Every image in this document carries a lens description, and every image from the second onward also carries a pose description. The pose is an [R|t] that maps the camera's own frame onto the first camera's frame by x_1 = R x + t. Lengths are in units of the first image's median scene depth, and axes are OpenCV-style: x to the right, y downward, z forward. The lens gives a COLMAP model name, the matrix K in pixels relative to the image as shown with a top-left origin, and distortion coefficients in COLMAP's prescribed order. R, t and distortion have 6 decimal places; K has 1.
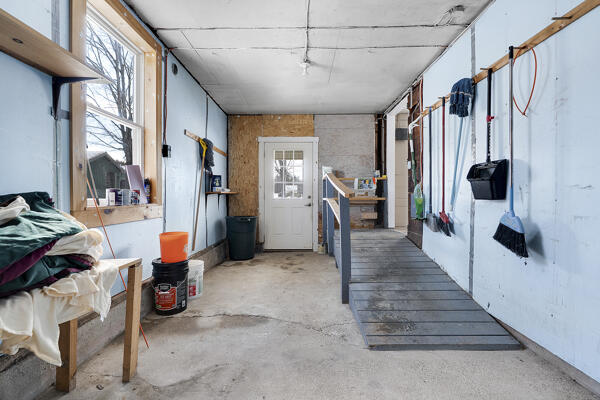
lens RADIAL K [[274.9, 0, 299.9], [0, 274.9, 197.6], [0, 0, 1]] dist [-0.012914, -0.000614]
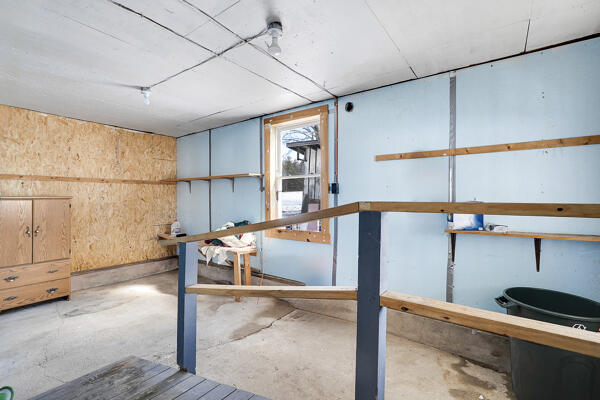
lens RADIAL K [[274.9, 0, 300.3], [0, 274.9, 198.6], [0, 0, 1]] dist [-0.012914, -0.000614]
pose [[-0.593195, -0.002918, -0.805054, 0.633546], [-0.005907, 0.999982, 0.000728, -0.150193], [0.805037, 0.005187, -0.593202, 1.867203]]
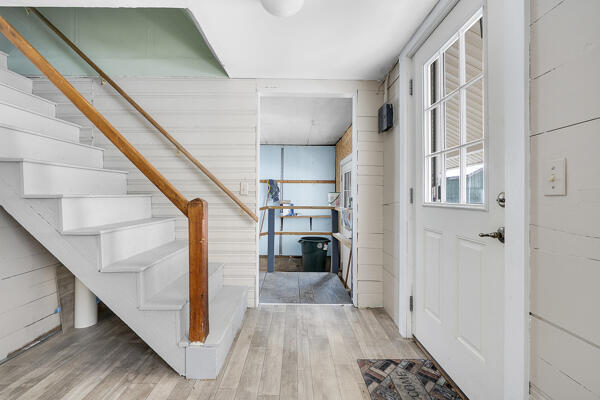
lens RADIAL K [[274.9, 0, 299.8], [0, 274.9, 197.4], [0, 0, 1]] dist [-0.012914, -0.000614]
pose [[0.022462, 0.004550, -0.999737, 3.789811], [-0.009189, 0.999948, 0.004345, -0.296922], [0.999705, 0.009089, 0.022502, 1.726368]]
